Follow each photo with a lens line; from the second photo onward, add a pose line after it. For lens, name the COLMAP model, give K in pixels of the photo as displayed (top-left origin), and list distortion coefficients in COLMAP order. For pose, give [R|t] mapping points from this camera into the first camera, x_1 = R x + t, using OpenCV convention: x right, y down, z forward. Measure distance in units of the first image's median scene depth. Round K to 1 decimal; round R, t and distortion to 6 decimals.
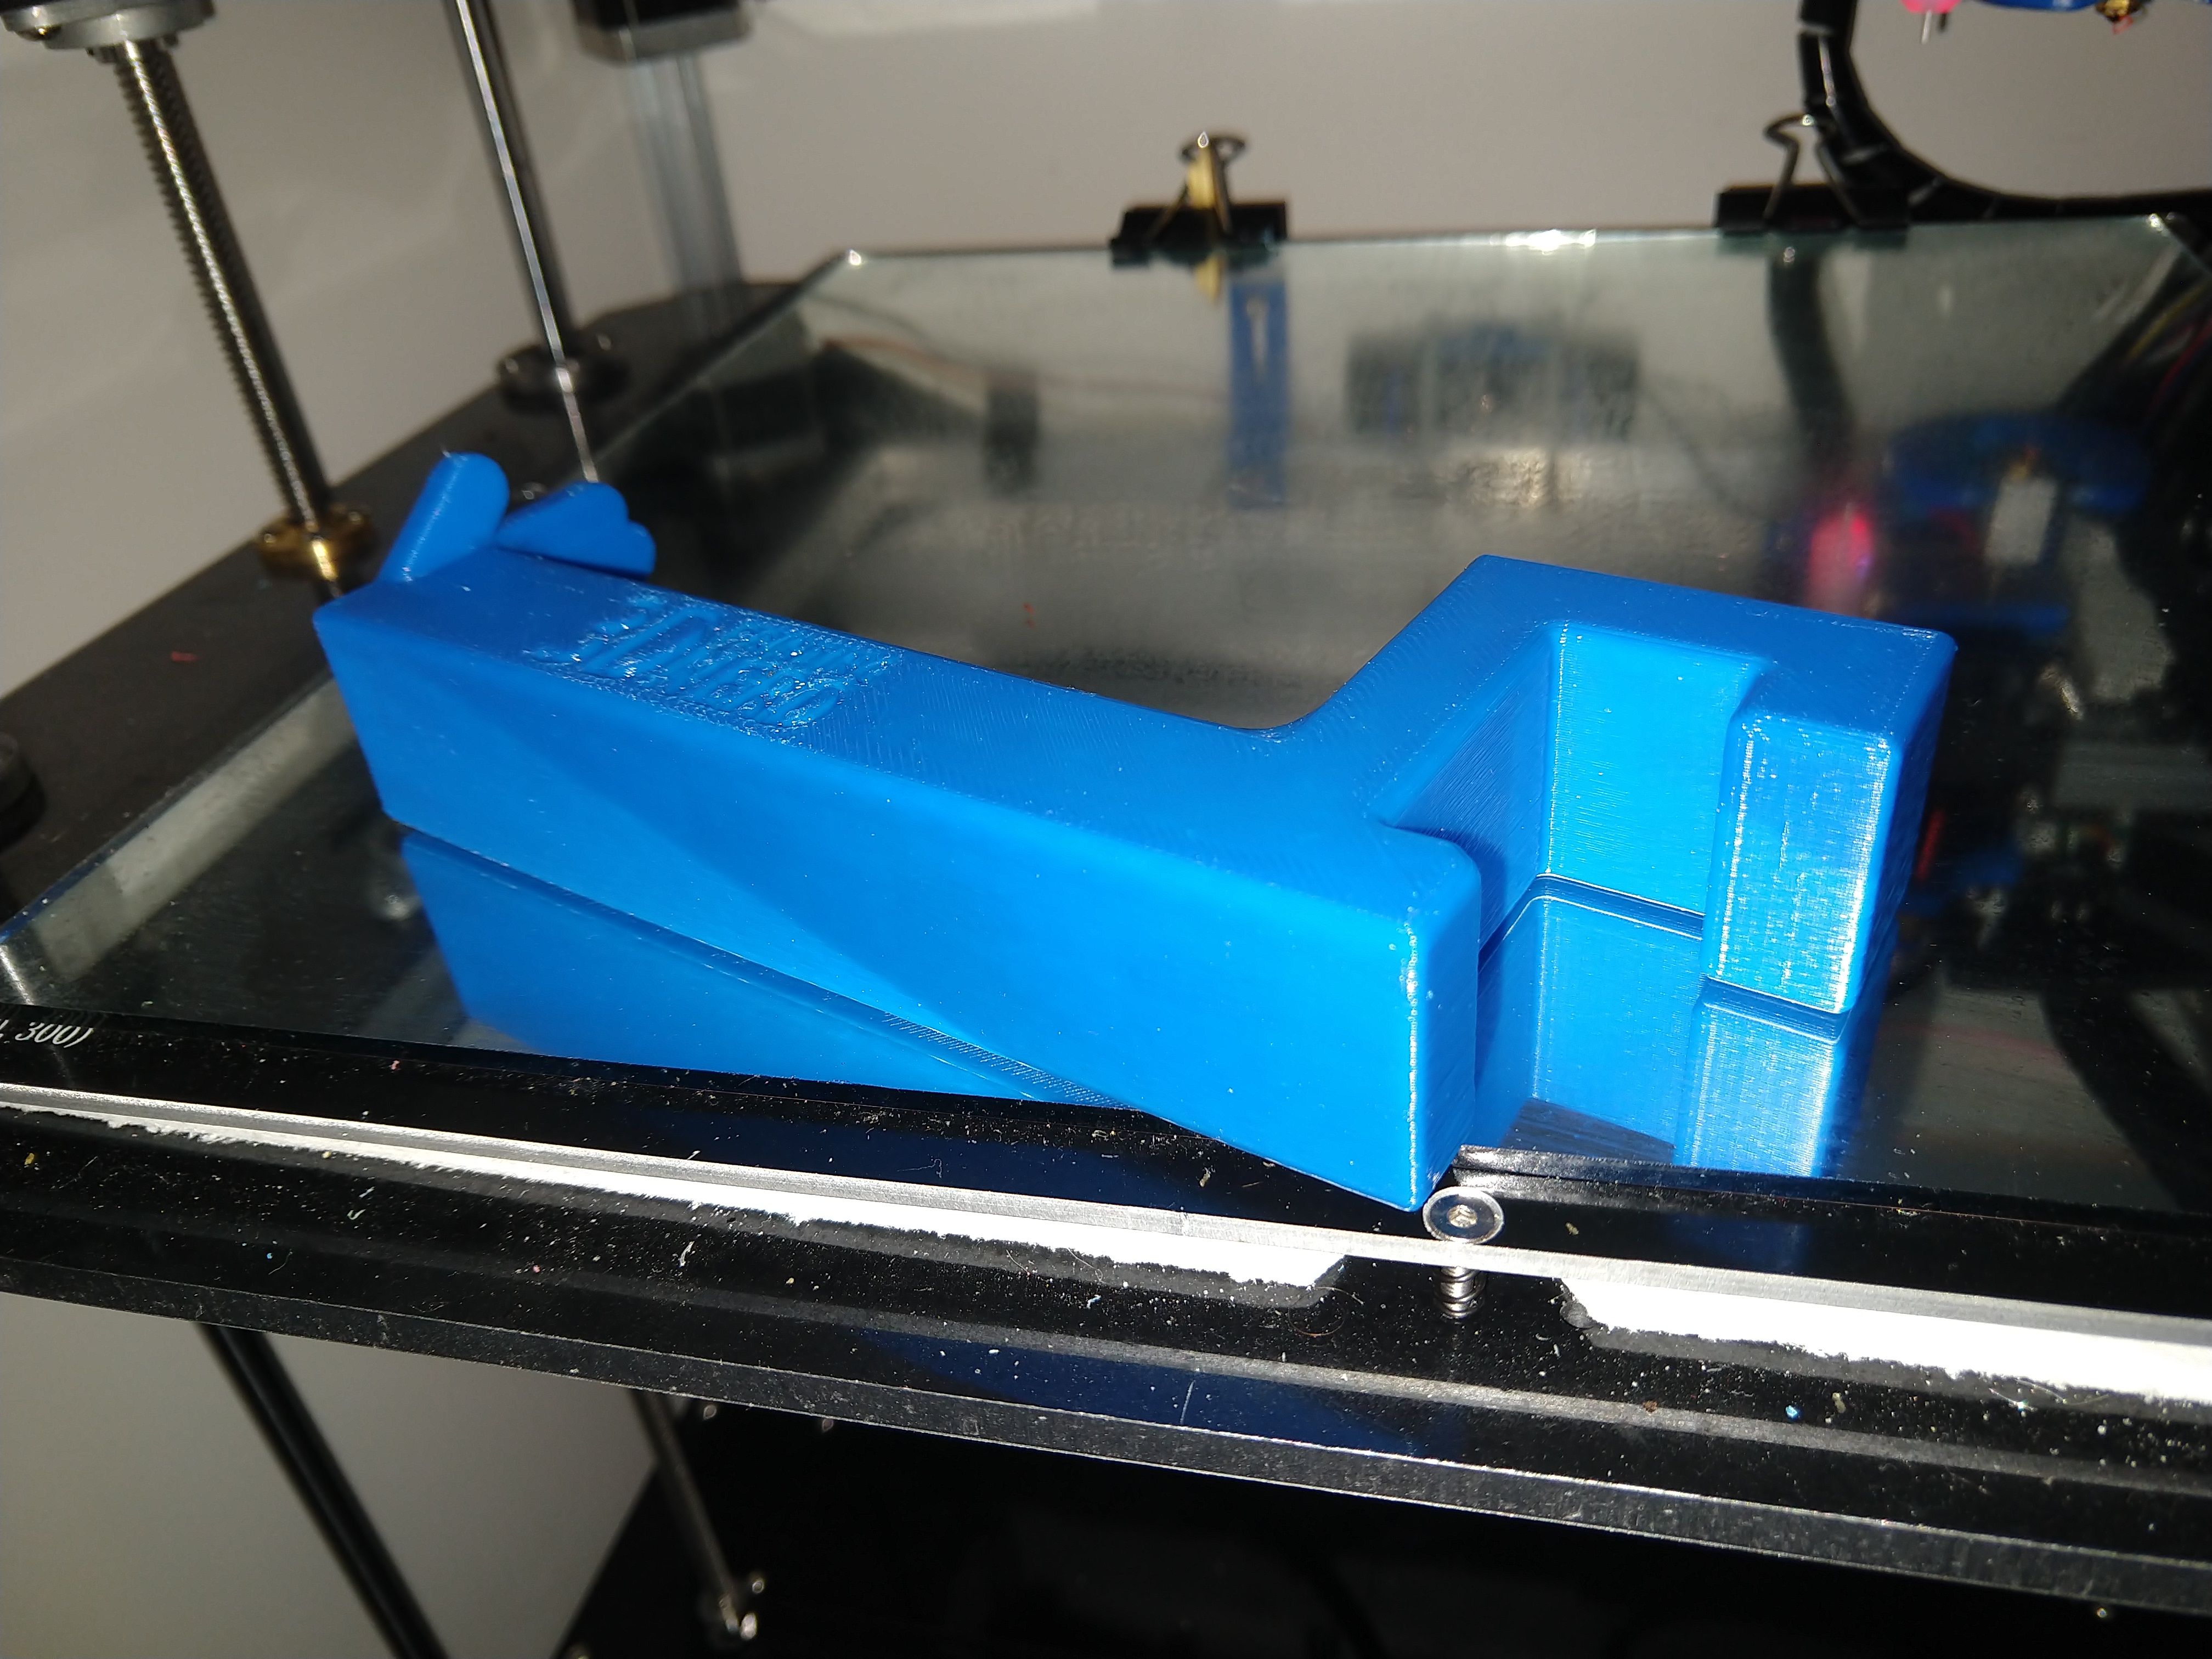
lens RADIAL K [[1658.3, 0, 1108.2], [0, 1658.3, 829.3], [0, 0, 1]] dist [0.007232, 0.016278]
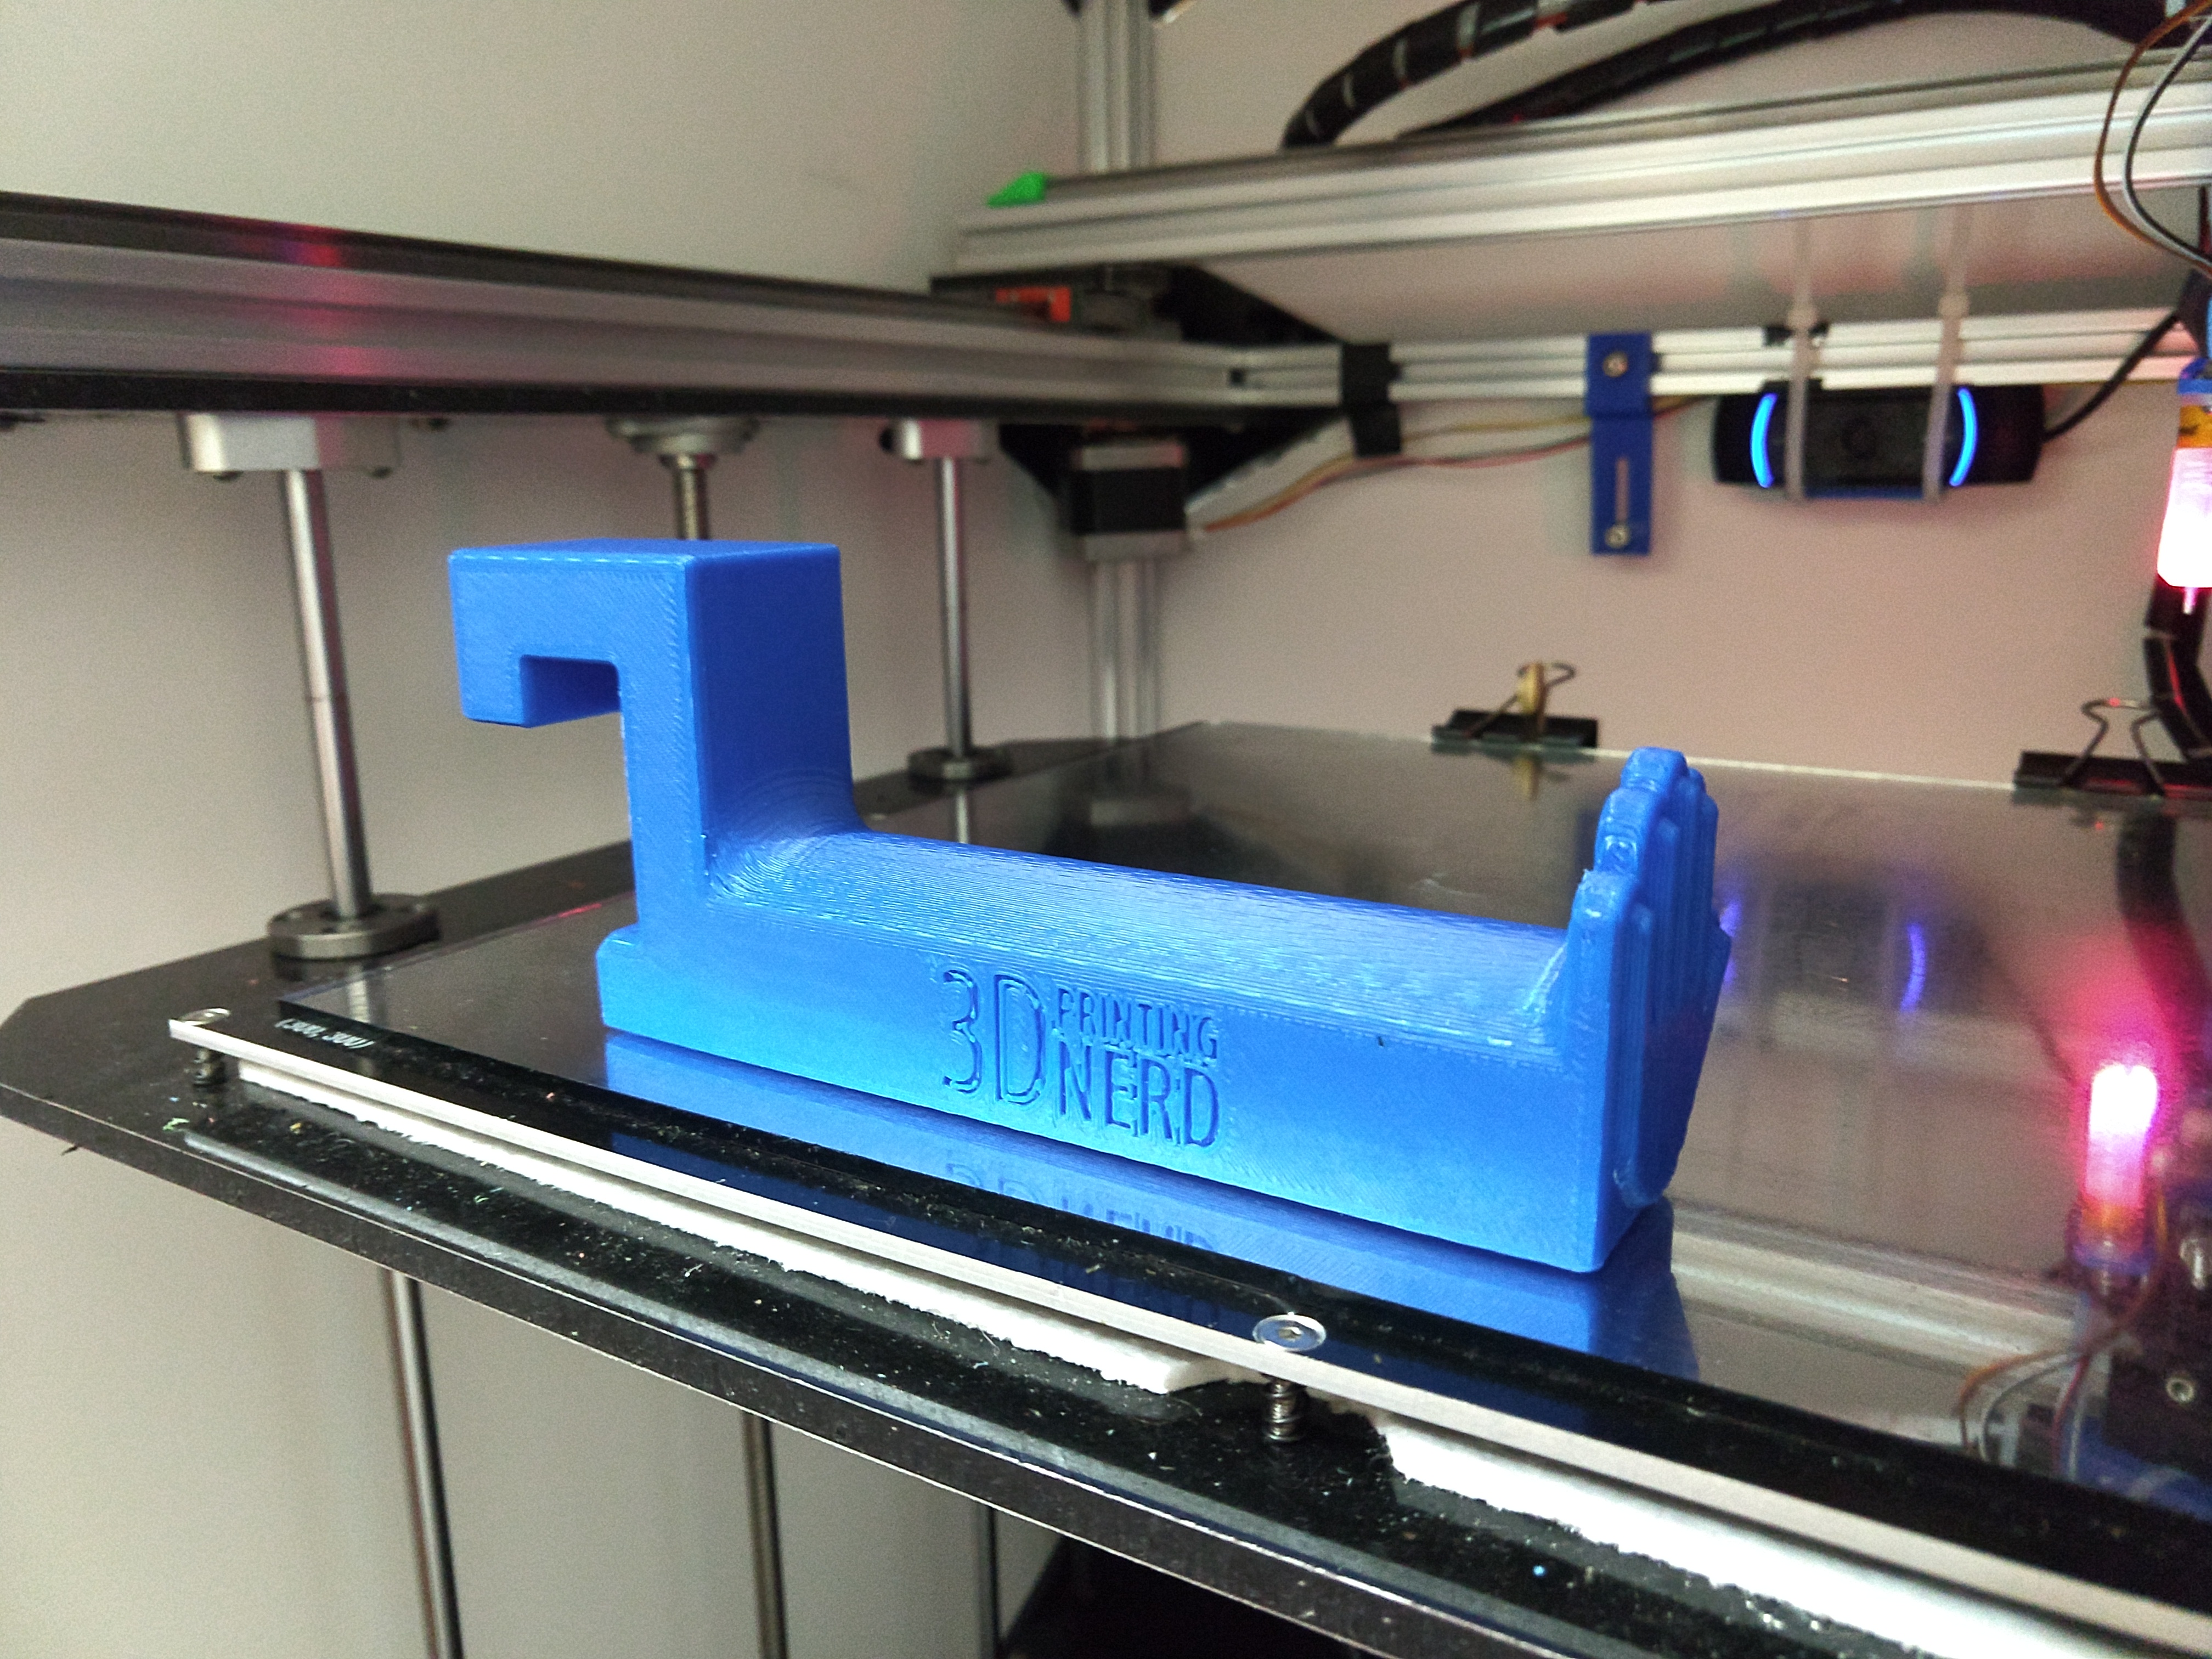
lens RADIAL K [[1658.3, 0, 1103.8], [0, 1658.3, 828.6], [0, 0, 1]] dist [0.007232, 0.016278]
pose [[0.945145, 0.144790, -0.292808, 0.341458], [-0.233995, 0.925562, -0.297626, 0.257086], [0.227919, 0.349816, 0.908670, -0.134510]]
